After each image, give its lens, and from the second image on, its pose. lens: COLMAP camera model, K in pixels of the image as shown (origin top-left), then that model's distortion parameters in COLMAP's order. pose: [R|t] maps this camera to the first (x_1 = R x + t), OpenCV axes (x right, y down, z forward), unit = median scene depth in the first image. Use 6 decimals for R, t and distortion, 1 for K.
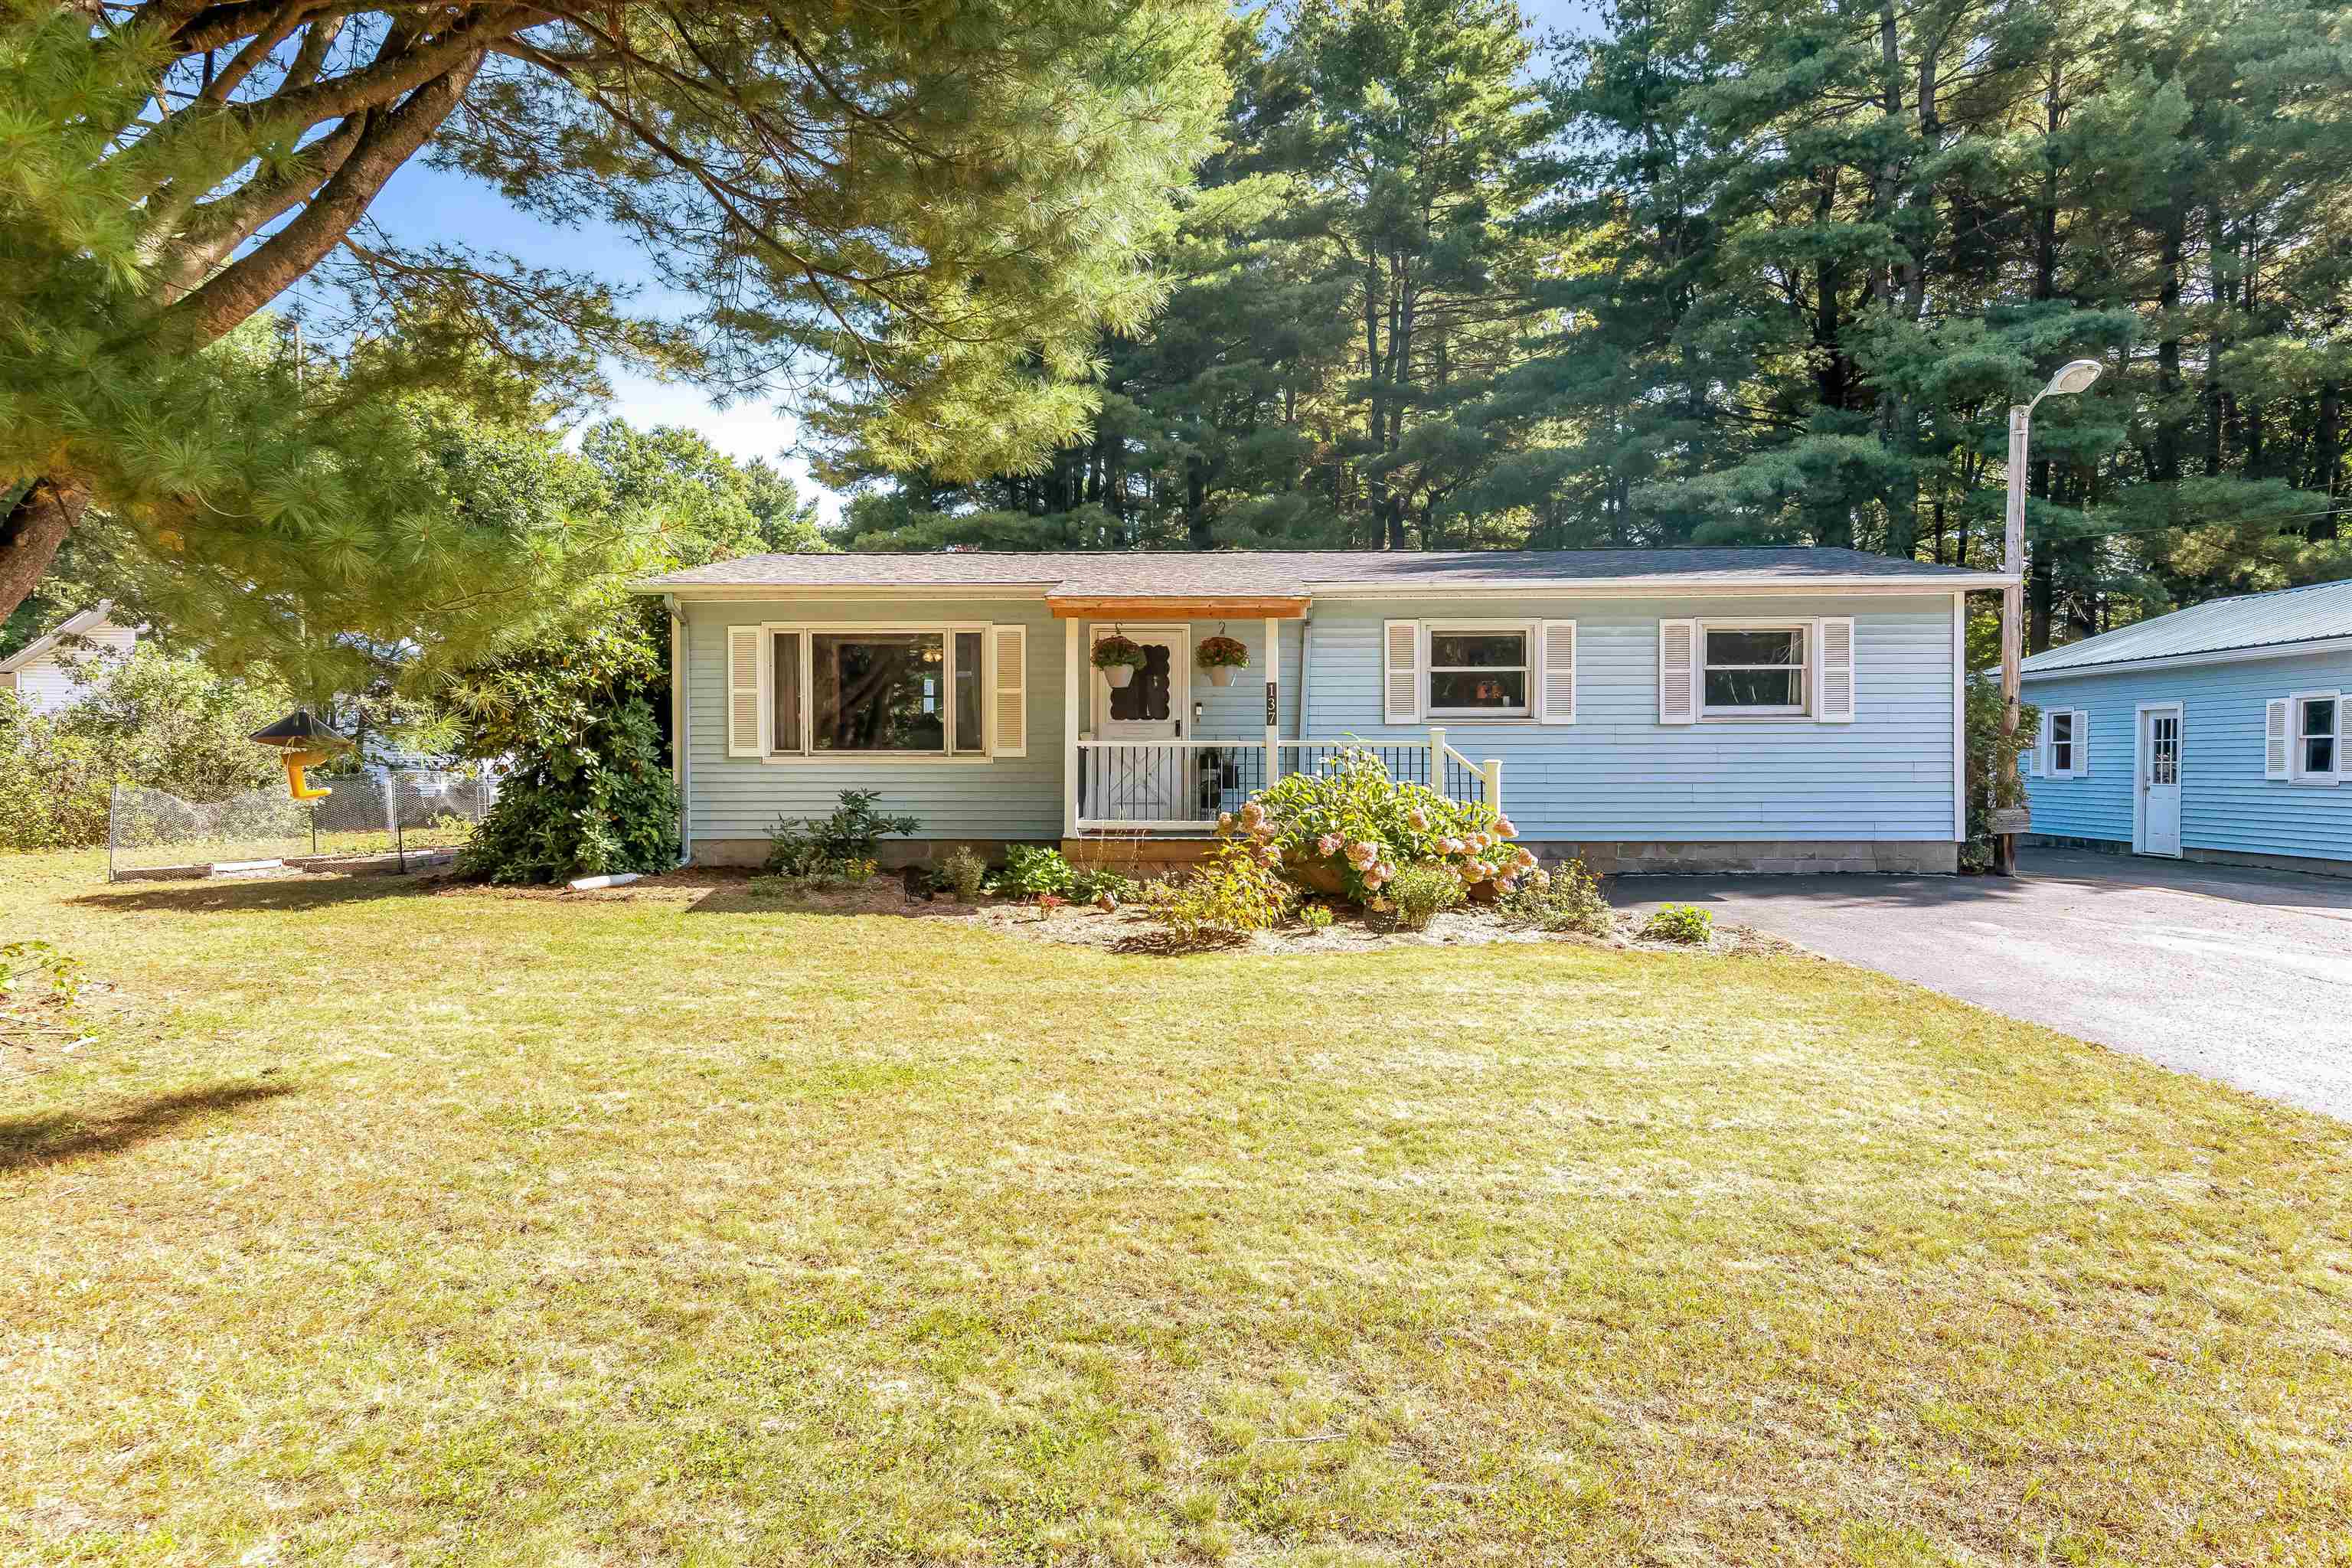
lens RADIAL K [[1398.0, 0, 1176.0], [0, 1398.0, 784.0], [0, 0, 1]] dist [0.000386, 0.000190]
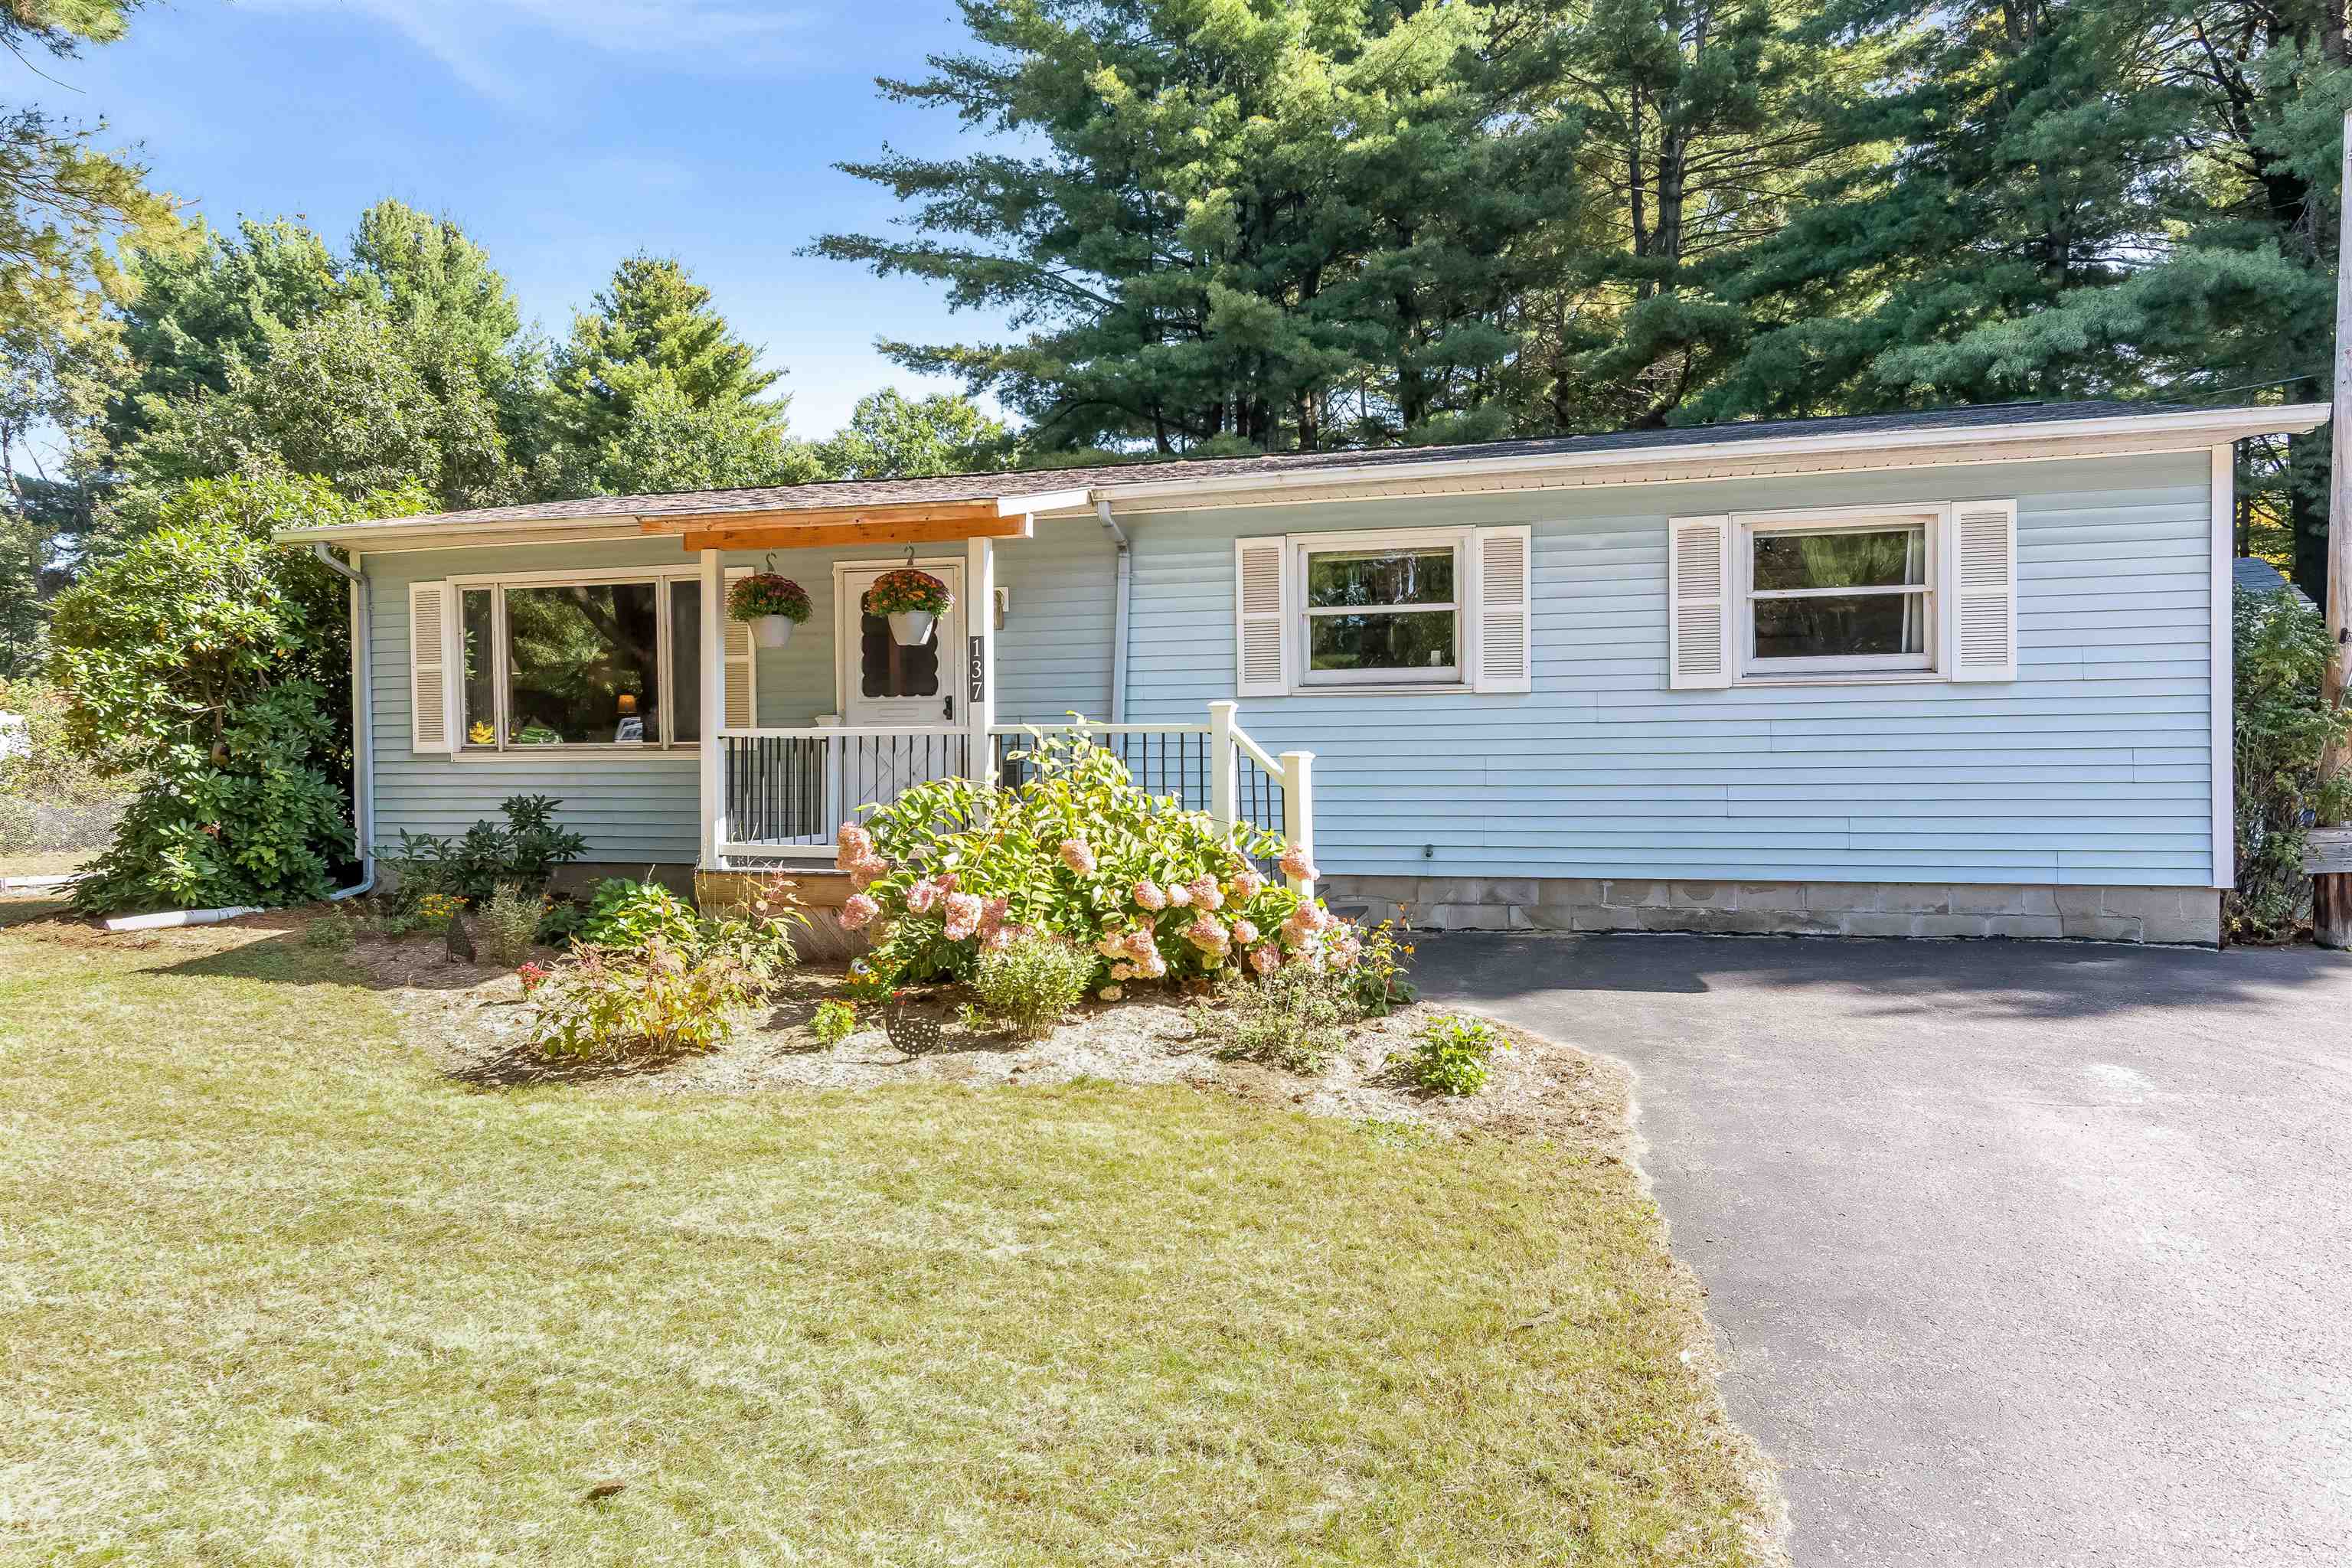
lens RADIAL K [[1520.1, 0, 1176.0], [0, 1520.1, 784.0], [0, 0, 1]] dist [0.005101, -0.002819]
pose [[0.968977, -0.002309, -0.247142, 0.298879], [0.004691, 0.999948, 0.009051, -0.008283], [0.247108, -0.009930, 0.968937, 0.296304]]
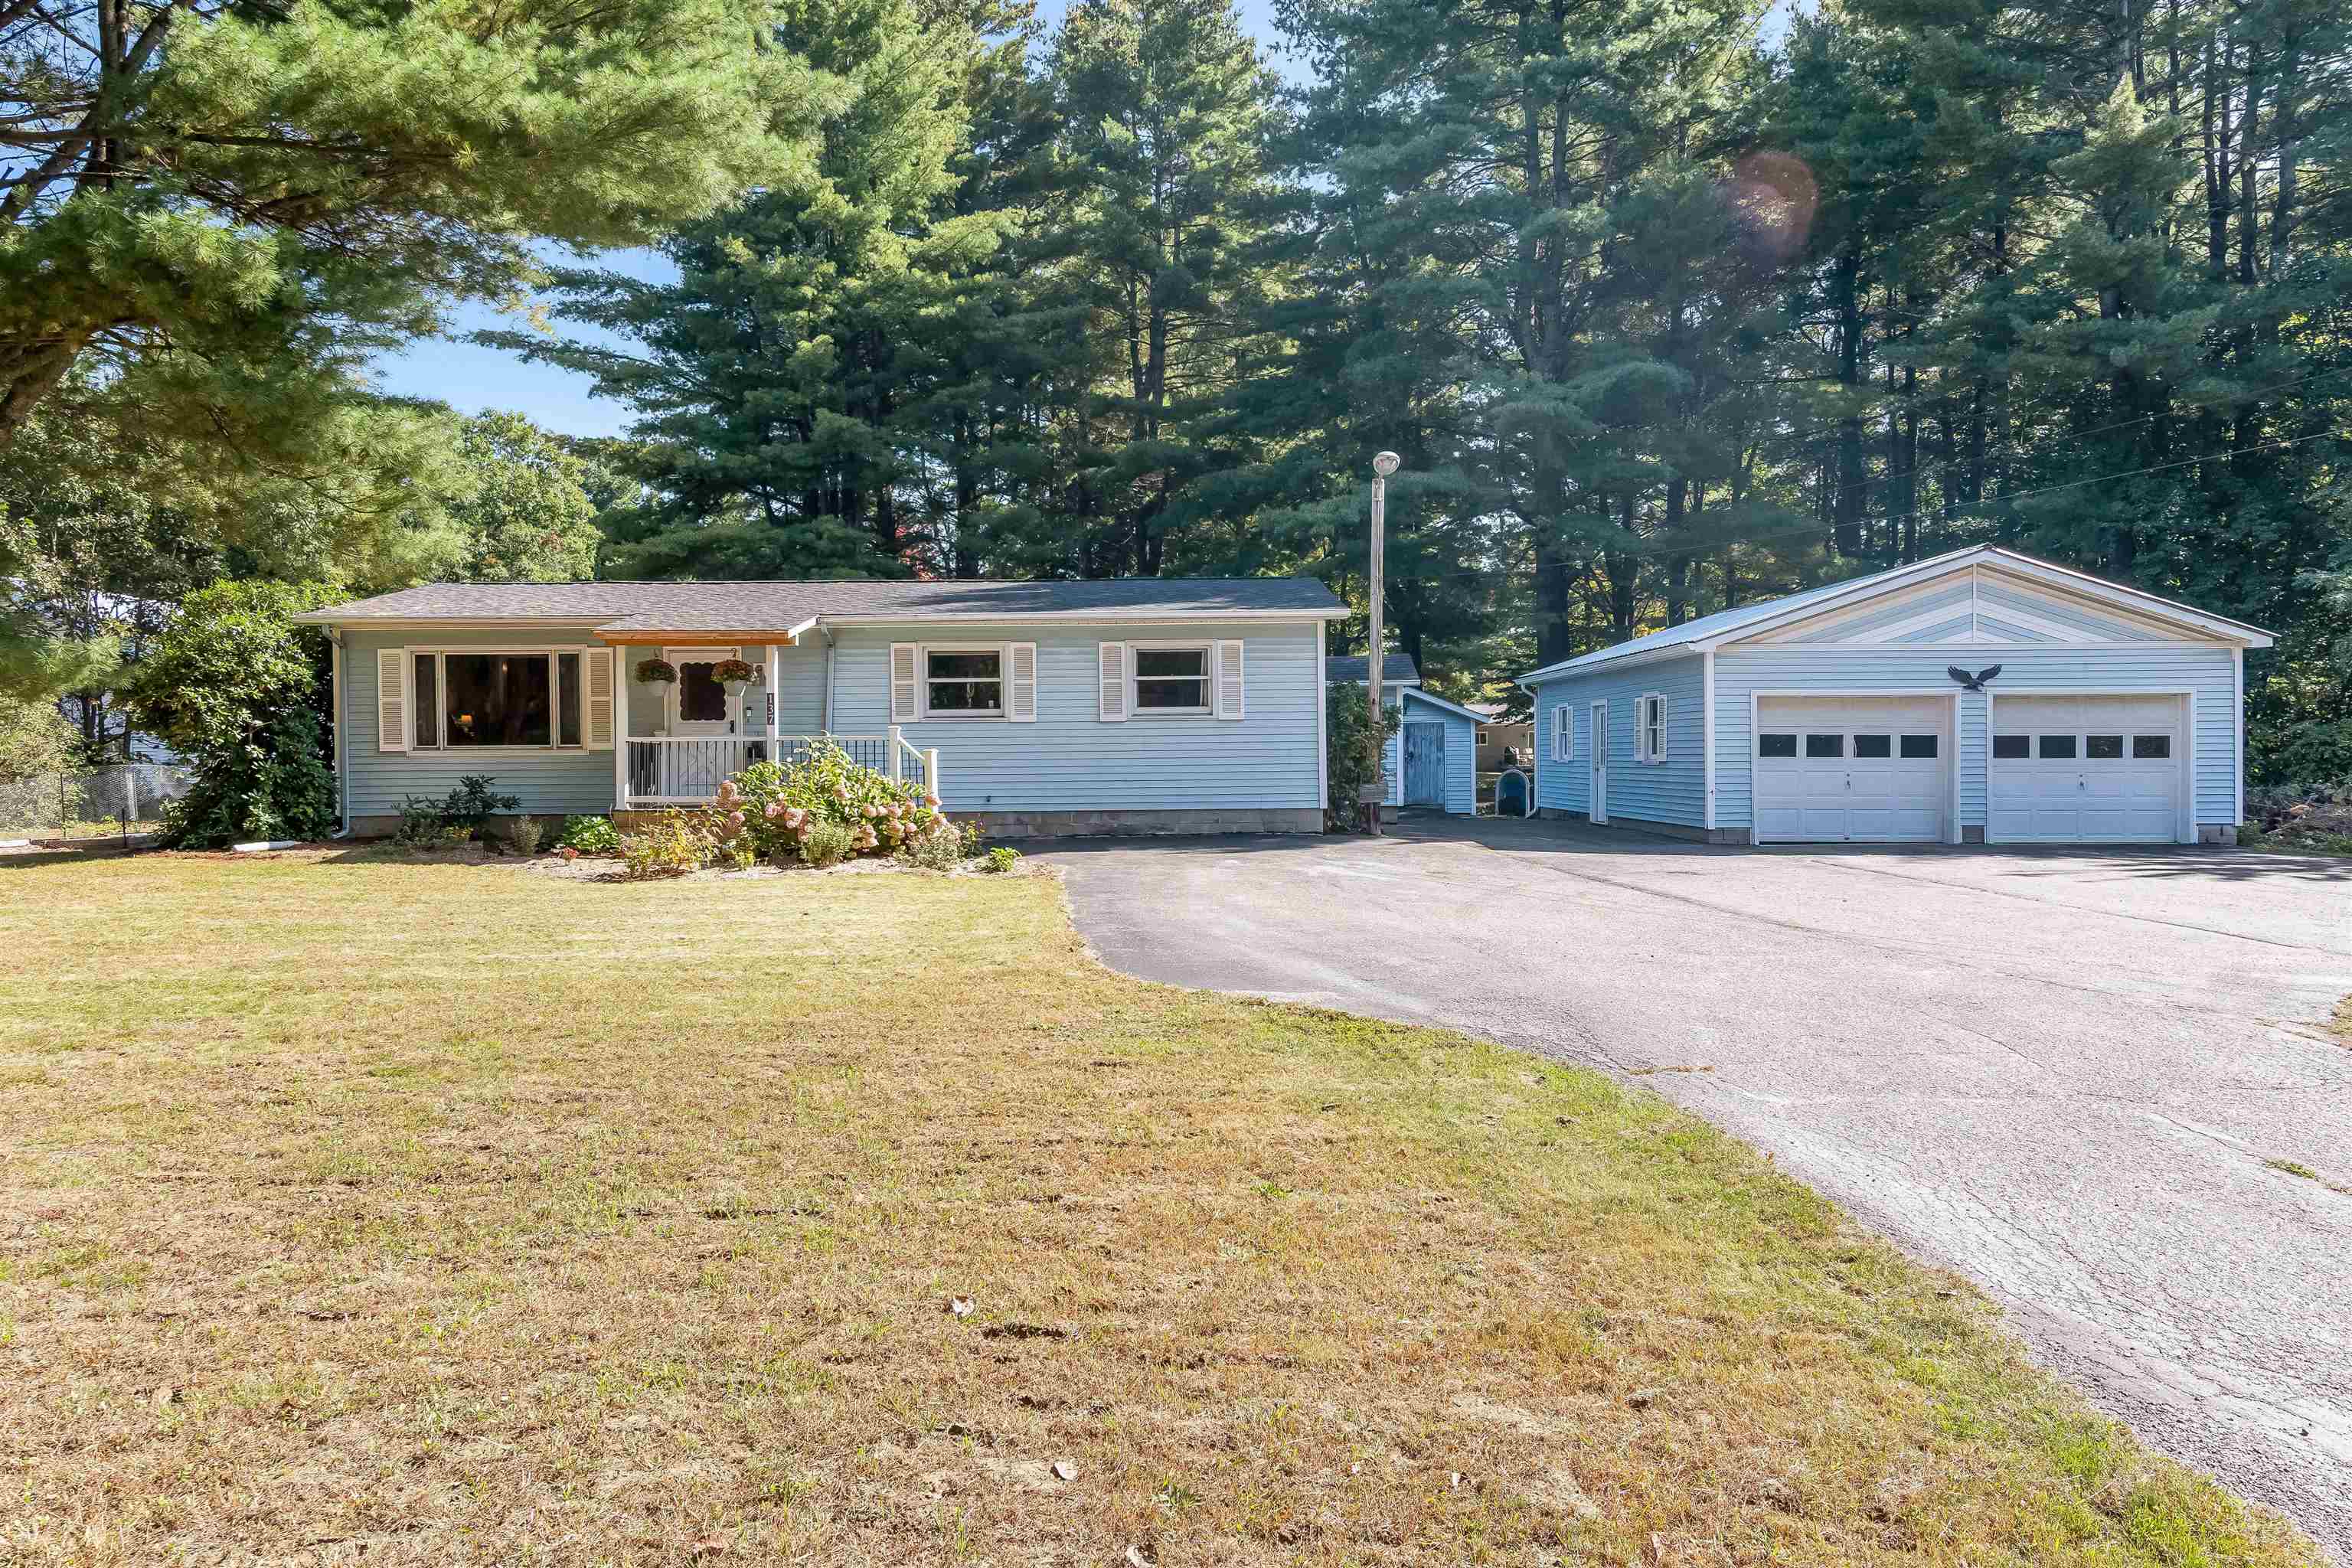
lens RADIAL K [[1520.1, 0, 1176.0], [0, 1520.1, 784.0], [0, 0, 1]] dist [0.005101, -0.002819]
pose [[0.998890, -0.008053, 0.046403, 0.348425], [0.007936, 0.999965, 0.002692, 0.012693], [-0.046424, -0.002320, 0.998919, -0.431231]]
